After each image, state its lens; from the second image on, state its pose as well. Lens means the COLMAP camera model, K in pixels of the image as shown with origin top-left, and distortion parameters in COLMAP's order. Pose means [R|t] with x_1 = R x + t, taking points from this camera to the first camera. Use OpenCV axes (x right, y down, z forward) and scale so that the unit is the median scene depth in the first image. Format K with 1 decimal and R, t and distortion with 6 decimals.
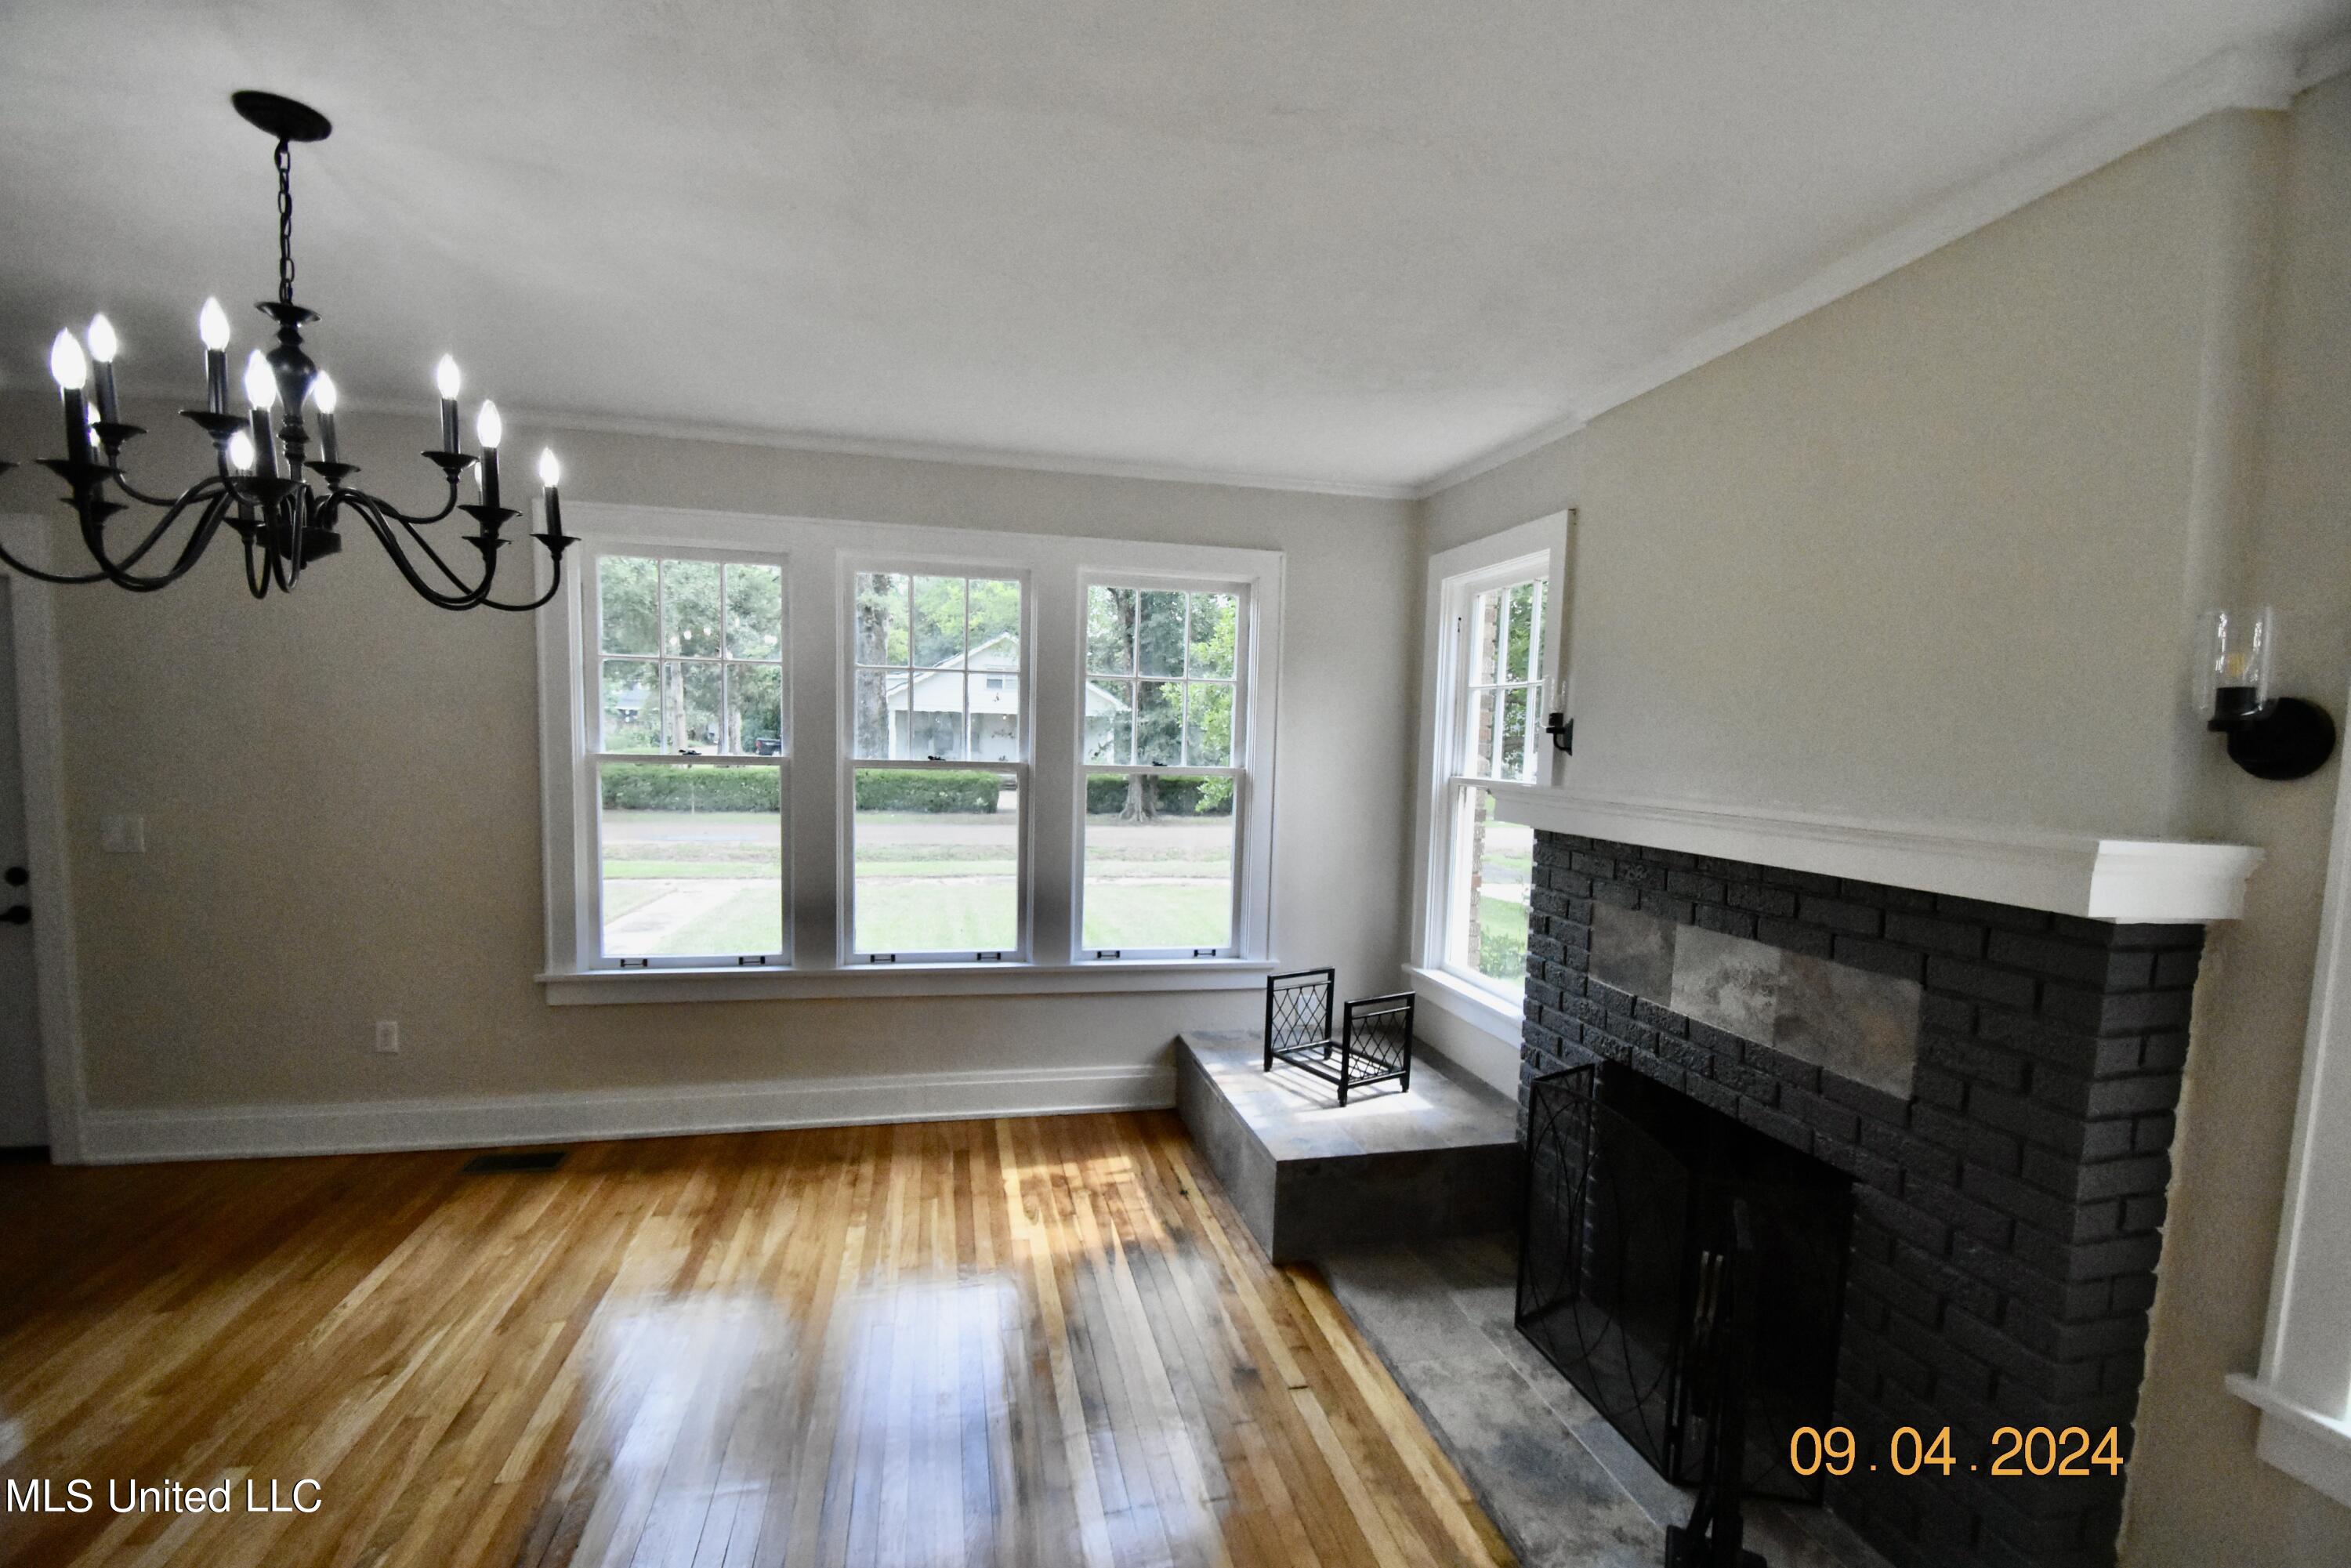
lens RADIAL K [[1031.9, 0, 1159.7], [0, 1031.9, 830.7], [0, 0, 1]] dist [0.004621, -0.005202]
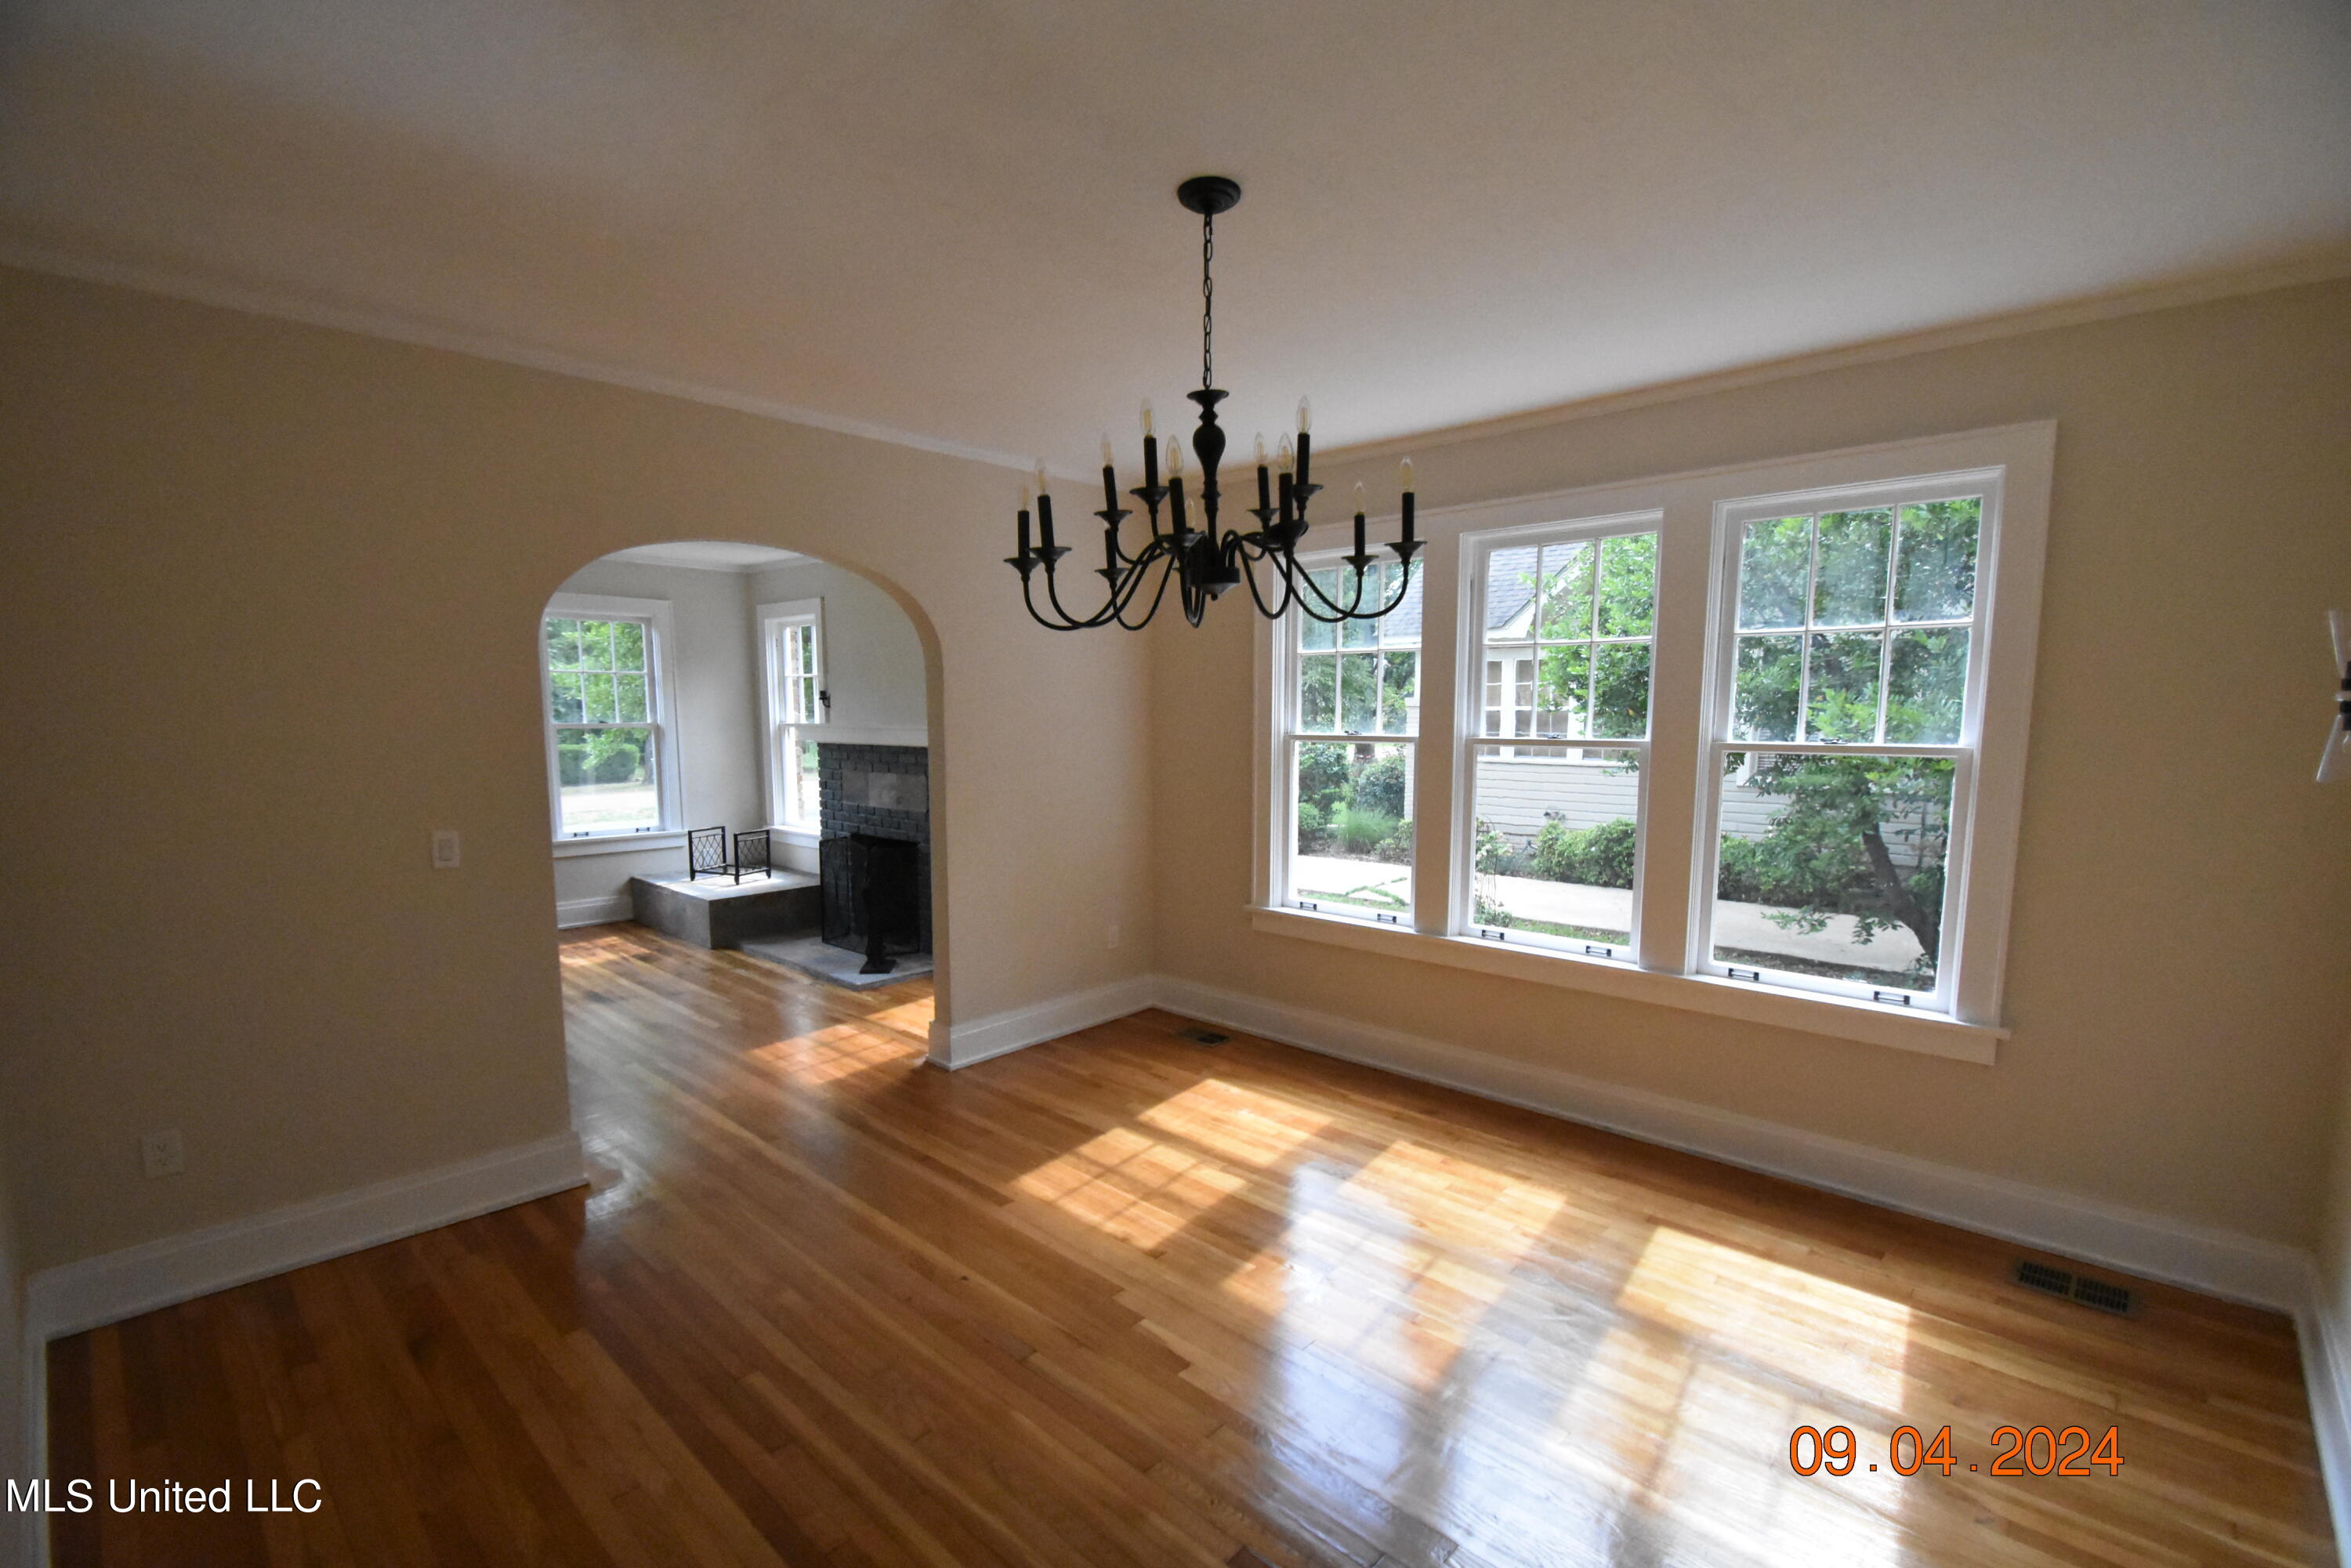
lens RADIAL K [[1031.9, 0, 1157.5], [0, 1031.9, 824.9], [0, 0, 1]] dist [0.004621, -0.005202]
pose [[0.822803, -0.088277, 0.561429, -0.273070], [0.070919, 0.996090, 0.052686, 0.100299], [-0.563884, -0.003534, 0.825846, -1.142786]]
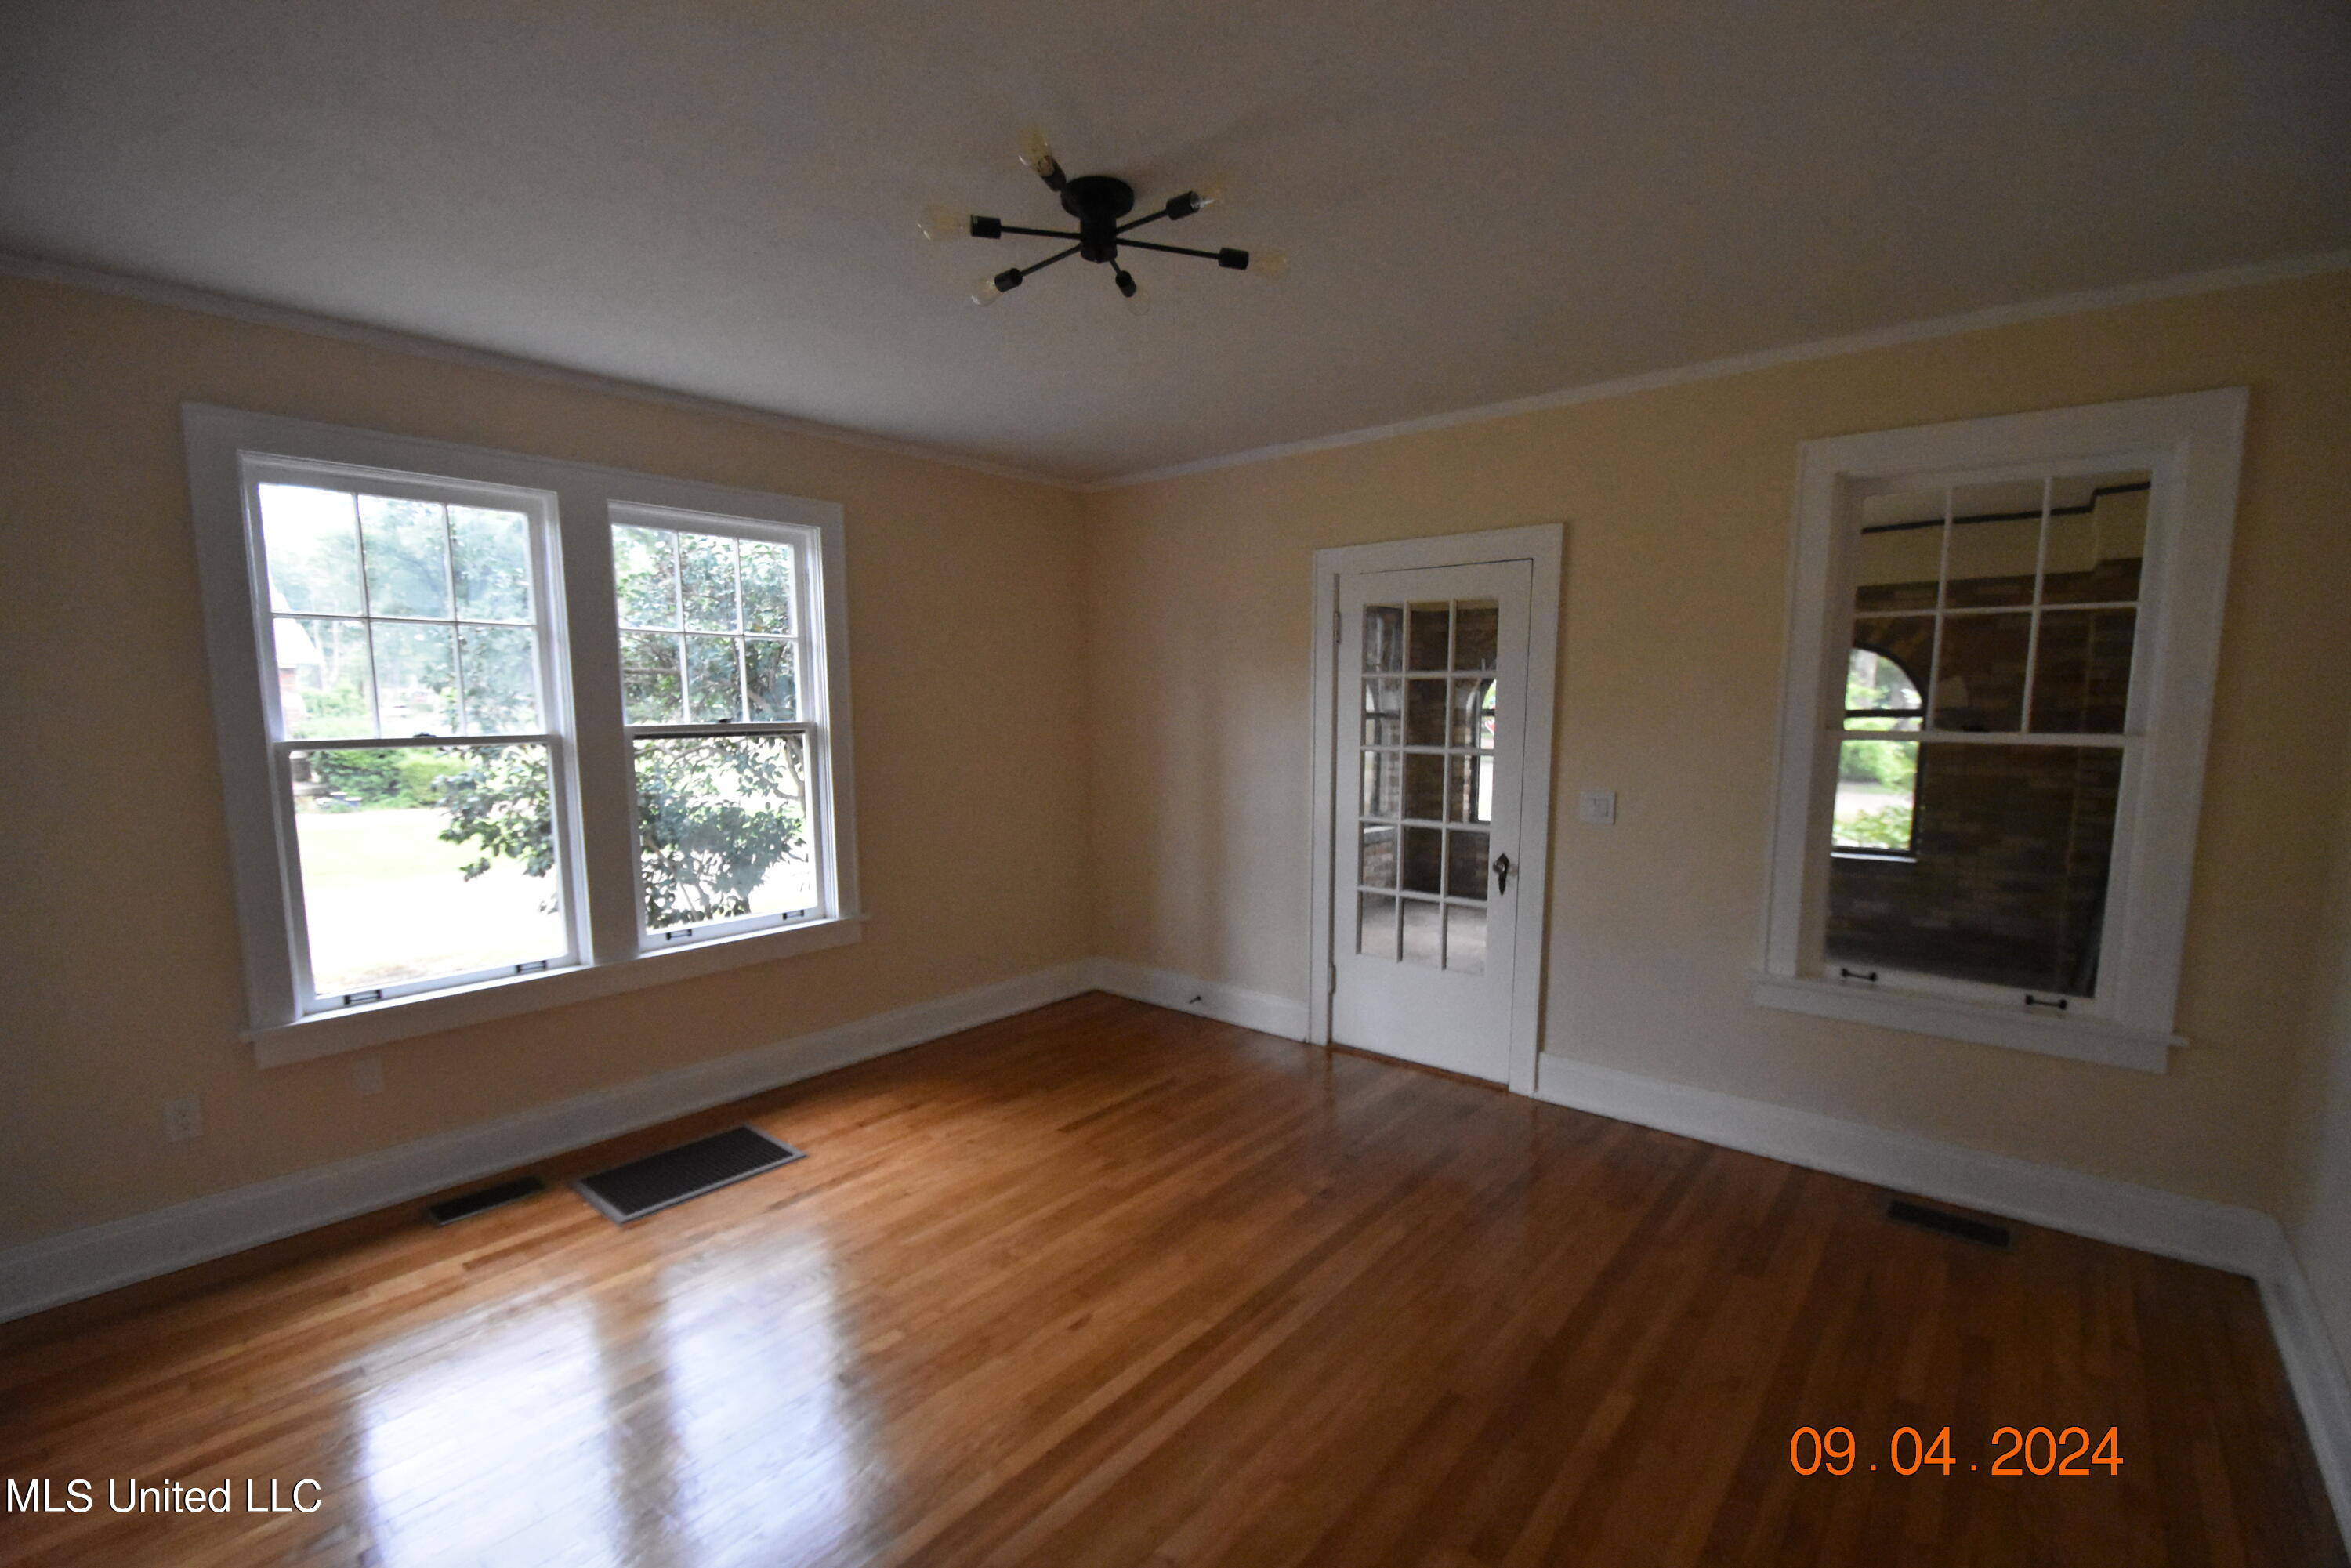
lens RADIAL K [[1031.9, 0, 1168.7], [0, 1031.9, 842.4], [0, 0, 1]] dist [0.004621, -0.005202]
pose [[0.792565, -0.113533, 0.599125, -0.541294], [0.075962, 0.993244, 0.087729, -0.016701], [-0.605037, -0.024020, 0.795835, -0.024740]]
